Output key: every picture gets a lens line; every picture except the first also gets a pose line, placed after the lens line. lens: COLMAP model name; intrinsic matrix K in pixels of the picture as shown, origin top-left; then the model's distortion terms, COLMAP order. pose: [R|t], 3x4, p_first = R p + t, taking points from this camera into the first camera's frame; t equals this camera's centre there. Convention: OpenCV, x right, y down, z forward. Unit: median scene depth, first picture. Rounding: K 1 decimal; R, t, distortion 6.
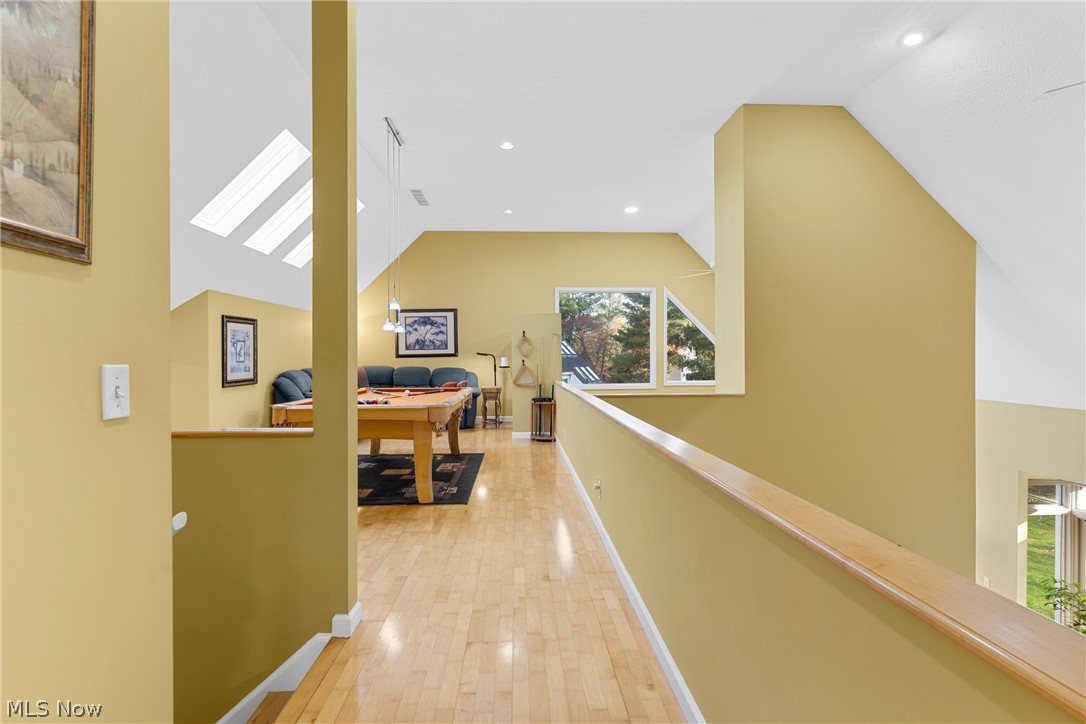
lens RADIAL K [[521.9, 0, 539.1], [0, 521.9, 354.0], [0, 0, 1]] dist [0.000020, -0.001022]
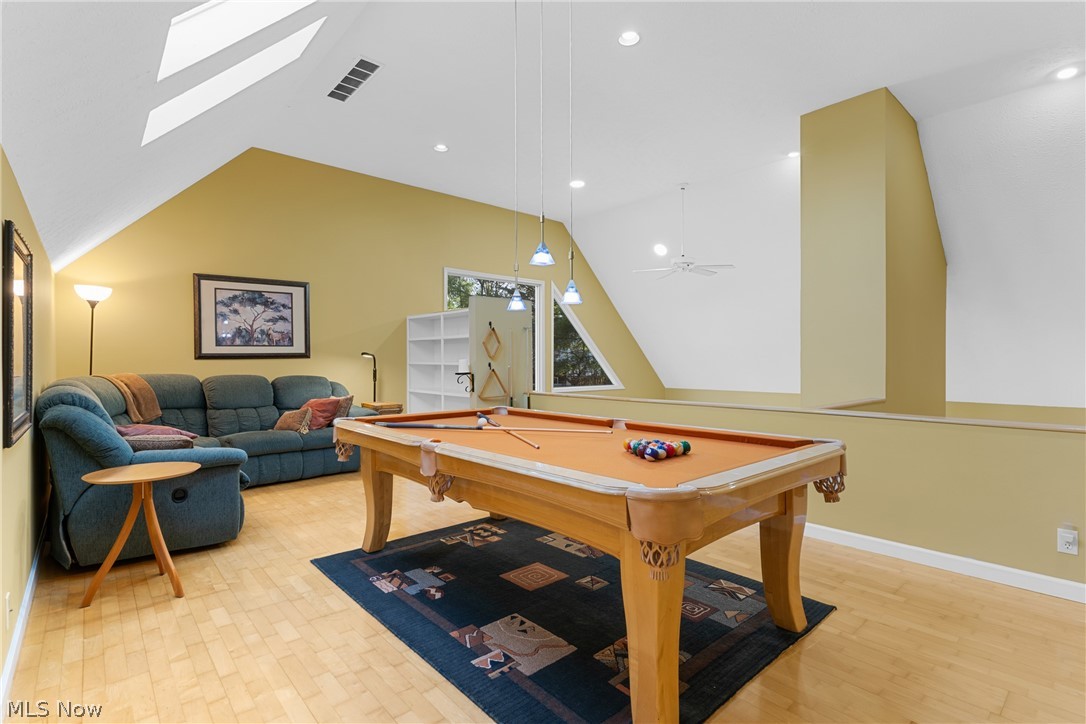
lens RADIAL K [[521.9, 0, 531.3], [0, 521.9, 362.3], [0, 0, 1]] dist [0.000020, -0.001022]
pose [[0.783500, 0.002250, 0.621387, -0.398436], [-0.006018, 0.999974, 0.003966, 0.006770], [-0.621362, -0.006847, 0.783493, 0.392917]]
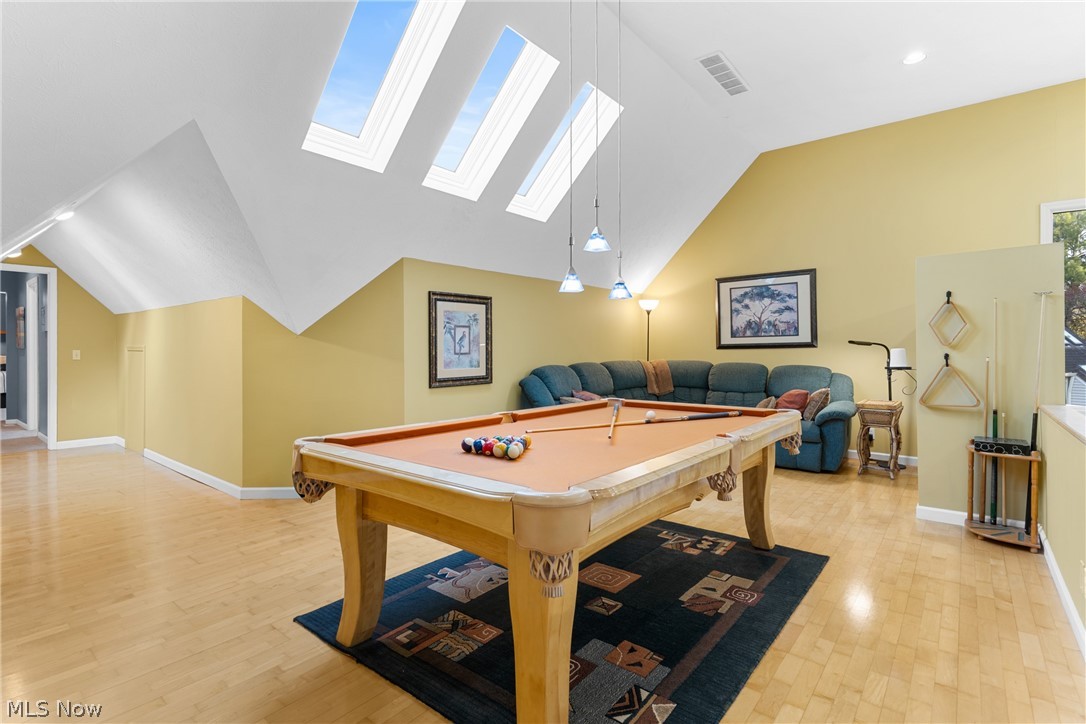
lens RADIAL K [[521.9, 0, 534.3], [0, 521.9, 352.3], [0, 0, 1]] dist [0.000020, -0.001022]
pose [[0.743289, 0.006045, -0.668943, 0.006638], [0.002134, 0.999933, 0.011408, 0.003362], [0.668967, -0.009907, 0.743226, 0.387154]]
